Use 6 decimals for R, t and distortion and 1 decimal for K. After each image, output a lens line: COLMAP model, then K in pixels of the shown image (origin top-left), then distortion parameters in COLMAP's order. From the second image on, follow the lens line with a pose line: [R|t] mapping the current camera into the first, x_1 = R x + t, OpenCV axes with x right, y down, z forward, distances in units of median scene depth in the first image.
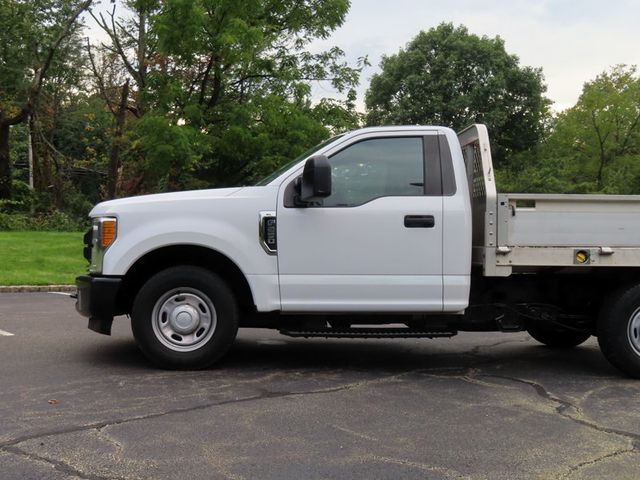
lens RADIAL K [[712.9, 0, 314.5], [0, 712.9, 239.8], [0, 0, 1]] dist [-0.019741, 0.007690]
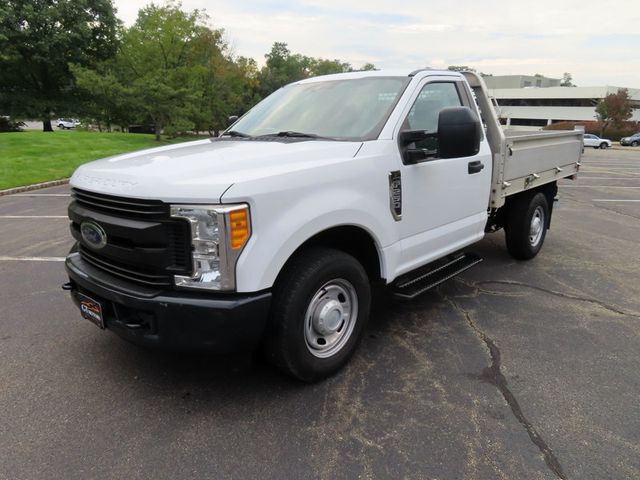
lens RADIAL K [[458.2, 0, 316.5], [0, 458.2, 241.7], [0, 0, 1]] dist [-0.021338, 0.009321]
pose [[0.730717, -0.192553, 0.654962, -0.496603], [0.019700, 0.964946, 0.261707, -0.101401], [-0.682396, -0.178331, 0.708896, 0.641712]]
